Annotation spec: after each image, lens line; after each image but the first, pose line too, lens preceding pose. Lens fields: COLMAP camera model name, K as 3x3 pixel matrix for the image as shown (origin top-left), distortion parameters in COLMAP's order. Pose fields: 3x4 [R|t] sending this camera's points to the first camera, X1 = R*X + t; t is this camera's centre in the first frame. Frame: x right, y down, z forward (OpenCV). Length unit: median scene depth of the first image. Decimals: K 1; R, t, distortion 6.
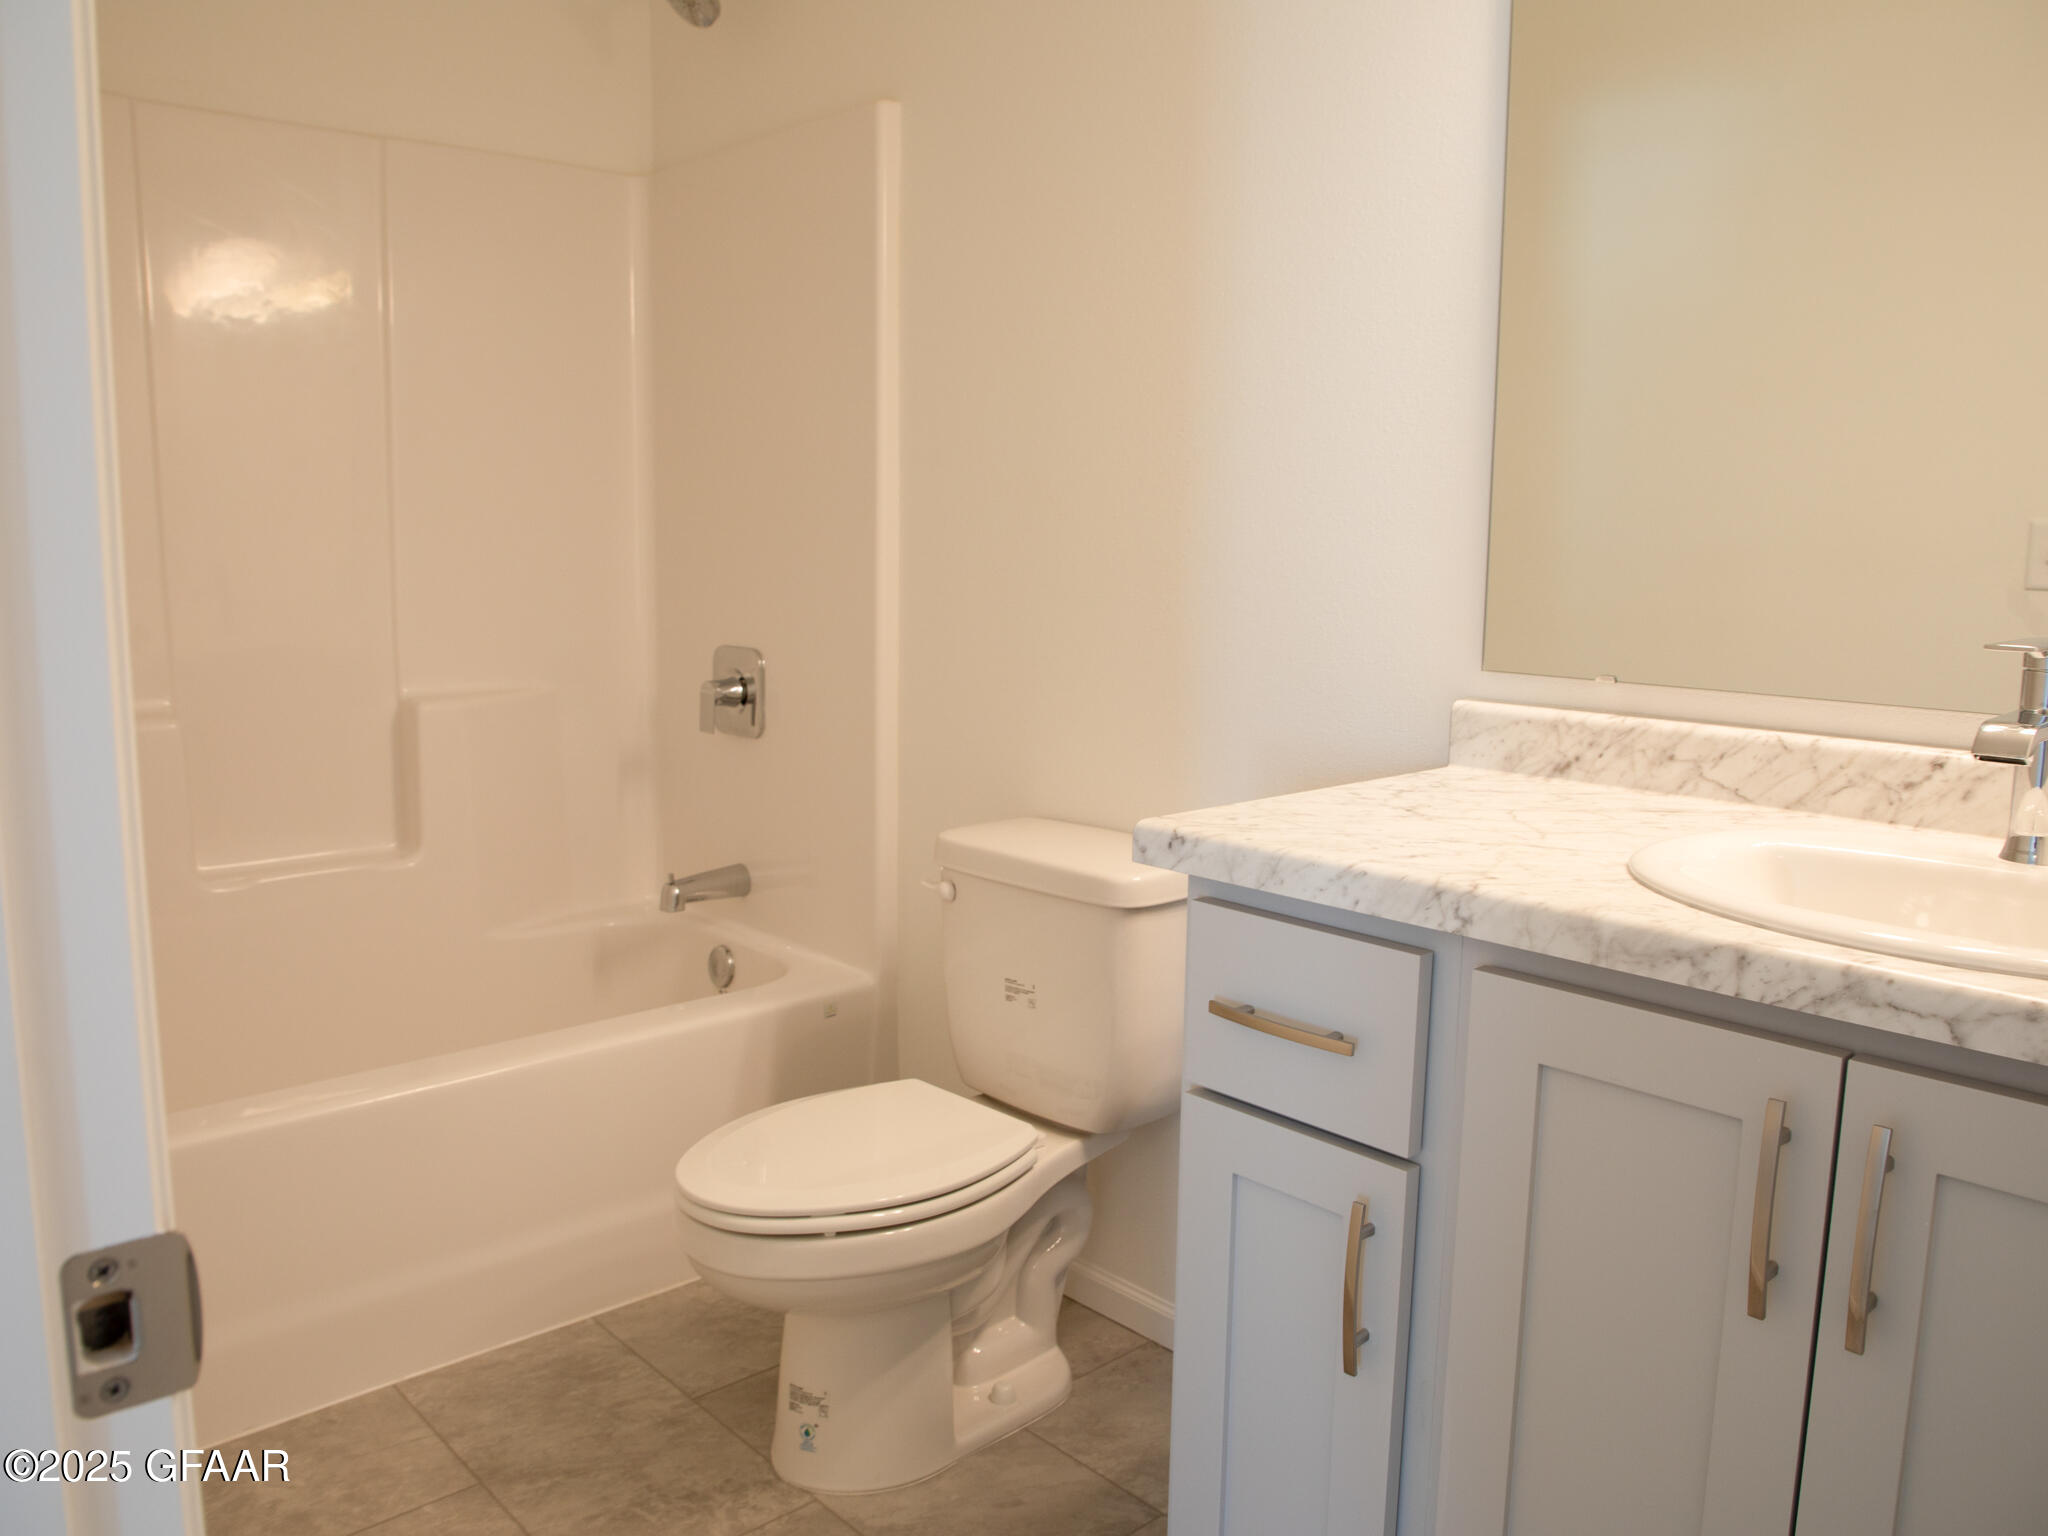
lens RADIAL K [[1538.1, 0, 1022.4], [0, 1538.1, 775.0], [0, 0, 1]] dist [-0.004540, -0.002651]
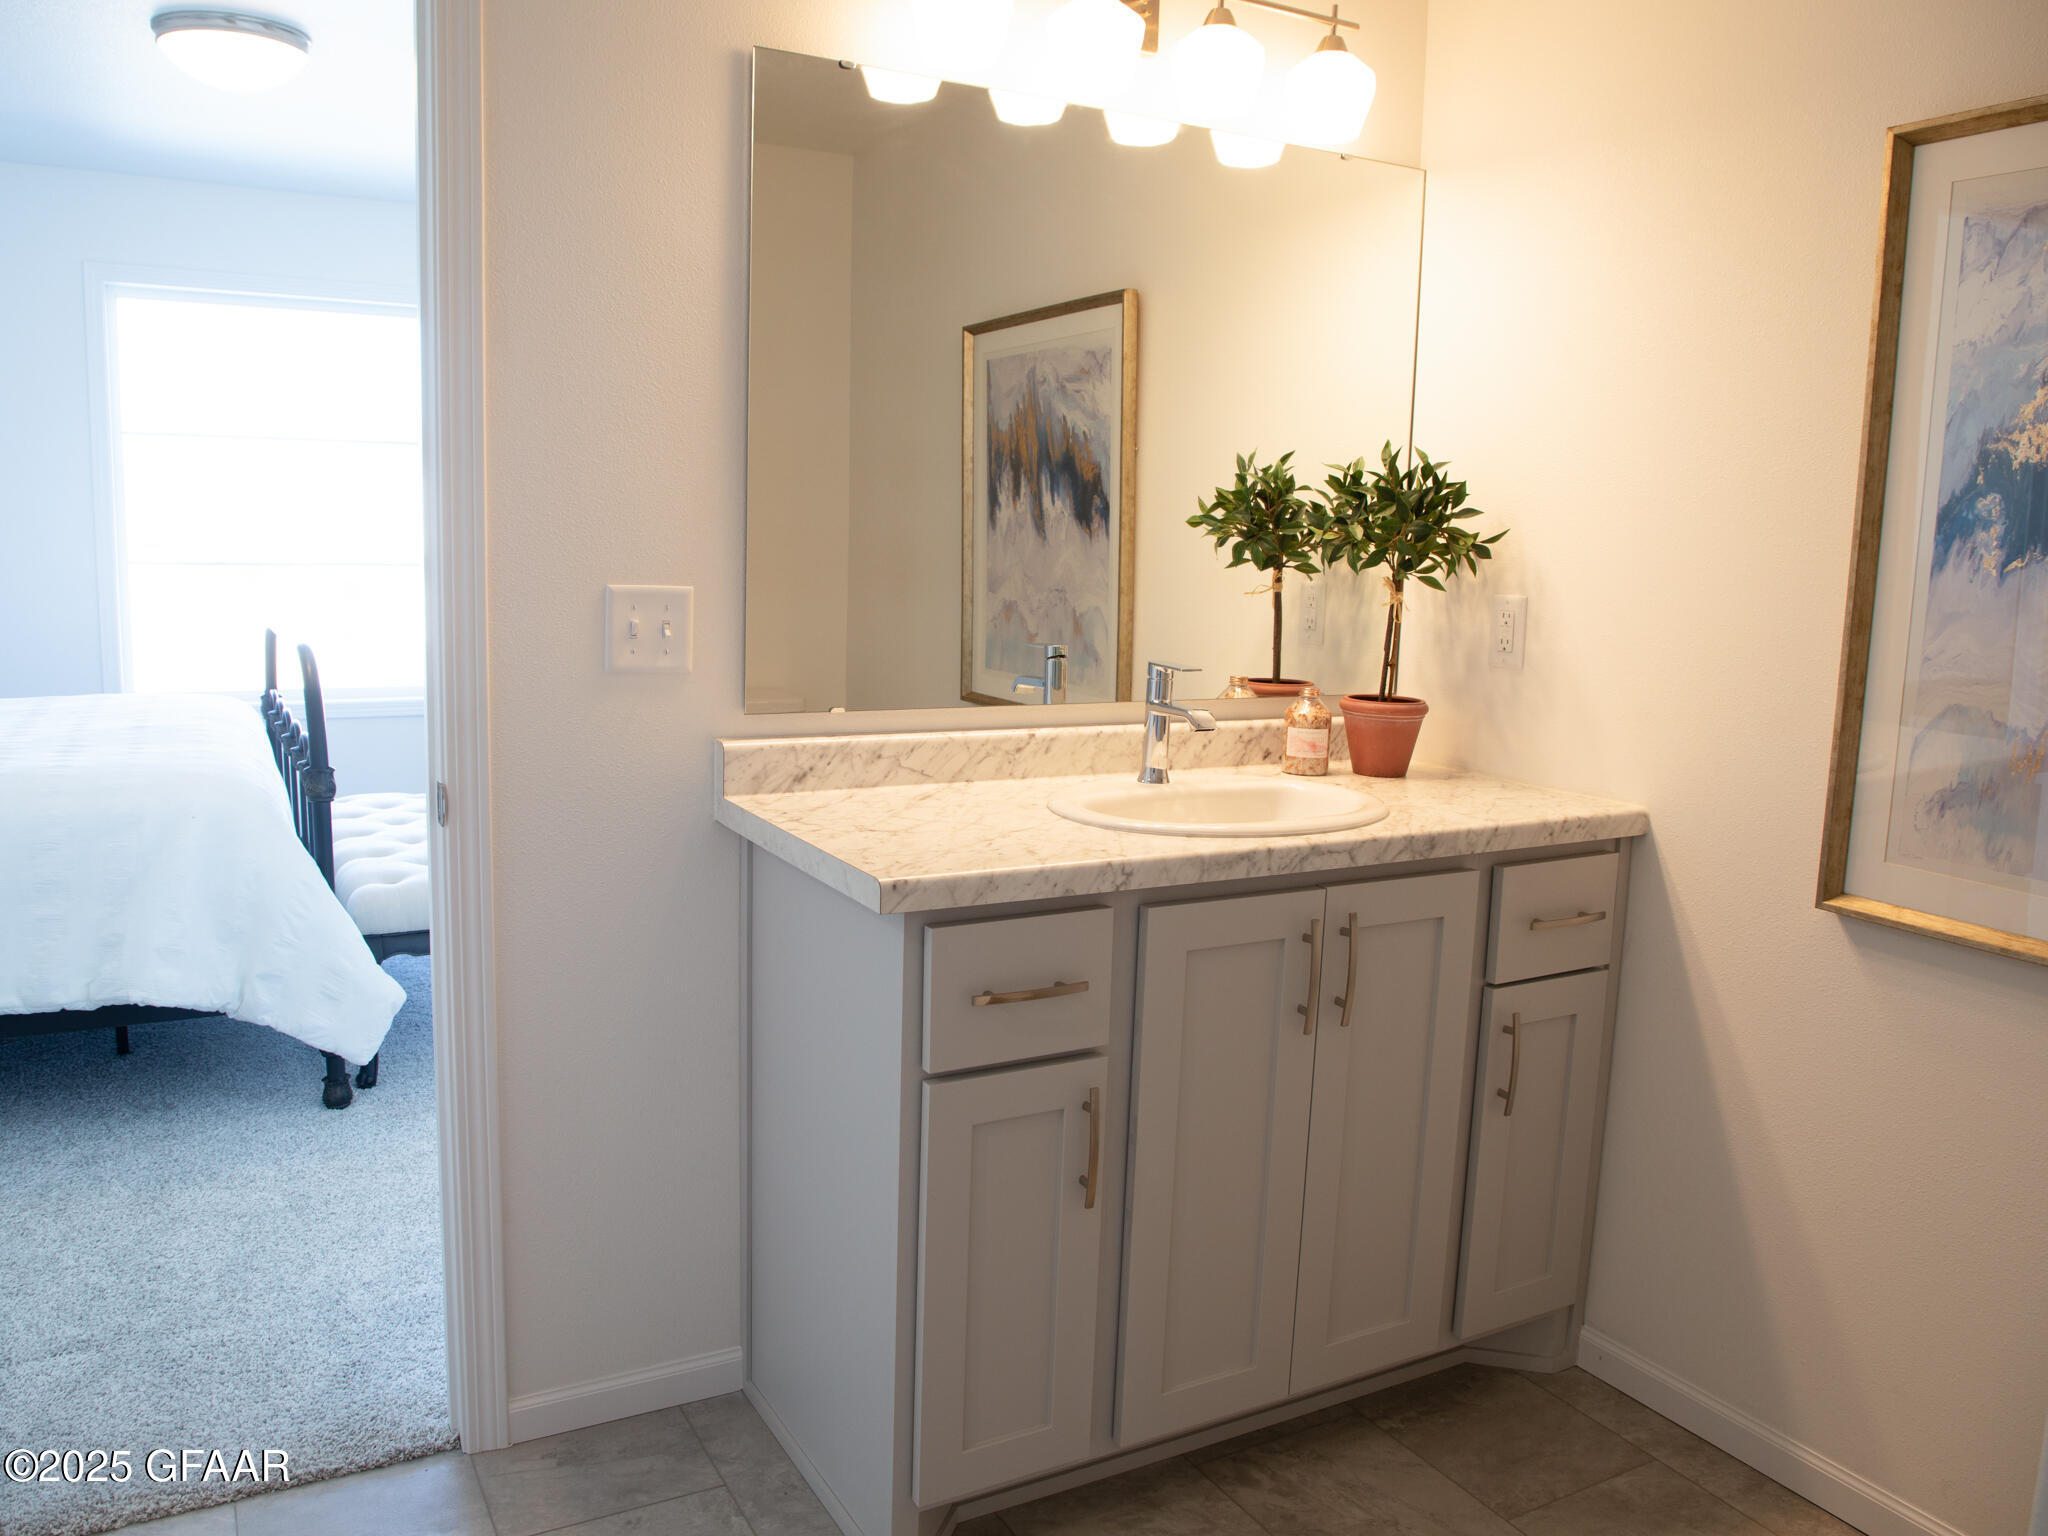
lens RADIAL K [[1538.1, 0, 1020.8], [0, 1538.1, 762.8], [0, 0, 1]] dist [-0.004540, -0.002651]
pose [[0.238415, -0.157374, 0.958328, -0.957250], [0.120080, 0.983988, 0.131714, -0.188745], [-0.963711, 0.083673, 0.253495, 0.570994]]
